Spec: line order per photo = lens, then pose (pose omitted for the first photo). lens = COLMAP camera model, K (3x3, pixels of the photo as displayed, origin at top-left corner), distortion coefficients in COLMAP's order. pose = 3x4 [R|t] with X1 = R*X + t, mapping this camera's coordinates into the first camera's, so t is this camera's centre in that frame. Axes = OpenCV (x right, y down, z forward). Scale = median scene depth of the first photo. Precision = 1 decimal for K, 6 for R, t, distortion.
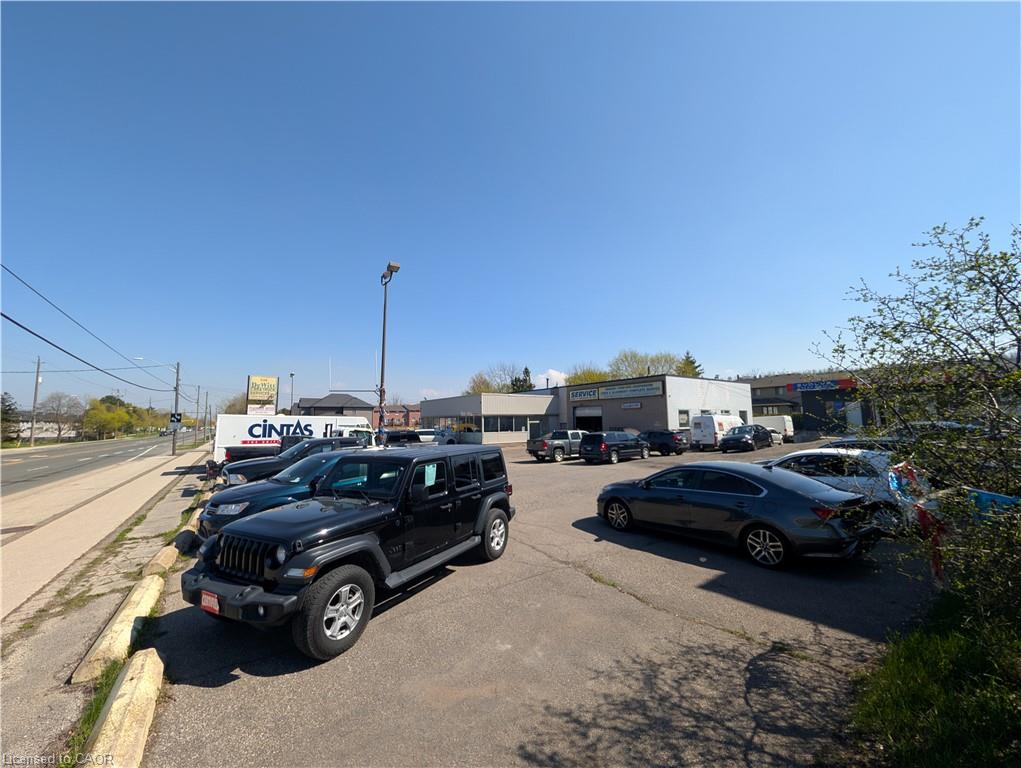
lens RADIAL K [[392.5, 0, 512.4], [0, 392.5, 385.3], [0, 0, 1]] dist [0.002666, 0.000900]
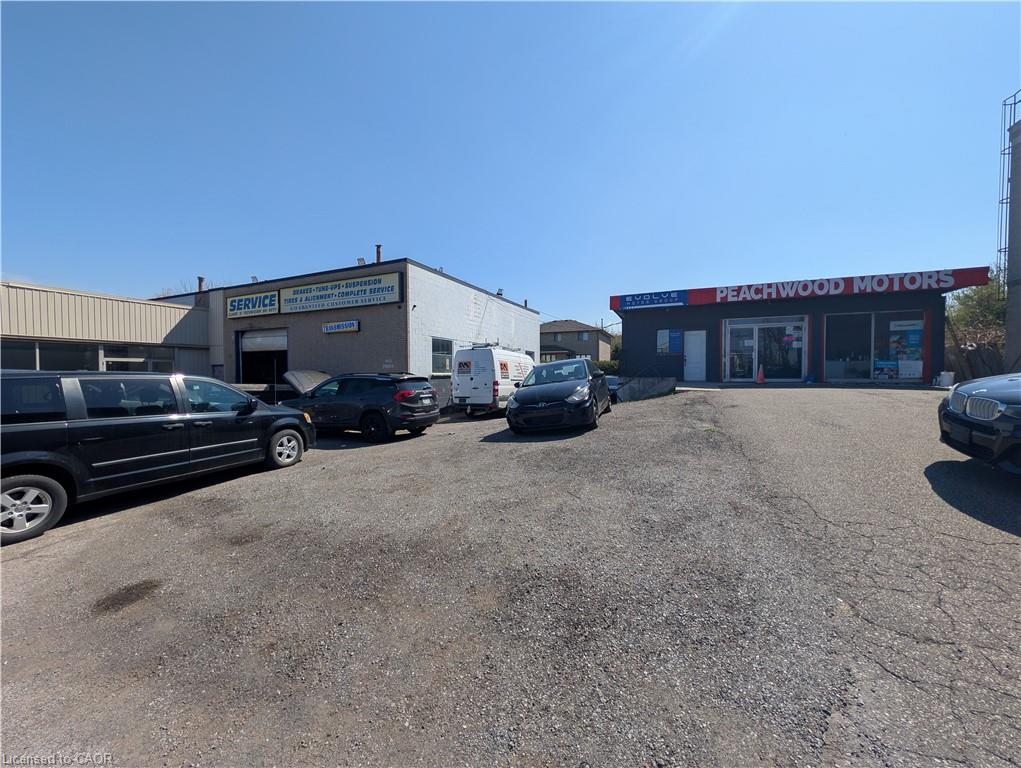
lens RADIAL K [[392.5, 0, 509.9], [0, 392.5, 390.4], [0, 0, 1]] dist [0.002666, 0.000900]
pose [[0.864992, -0.010363, 0.501679, 0.242081], [-0.055220, 0.991748, 0.115698, 0.062566], [-0.498738, -0.127781, 0.857282, 0.481086]]
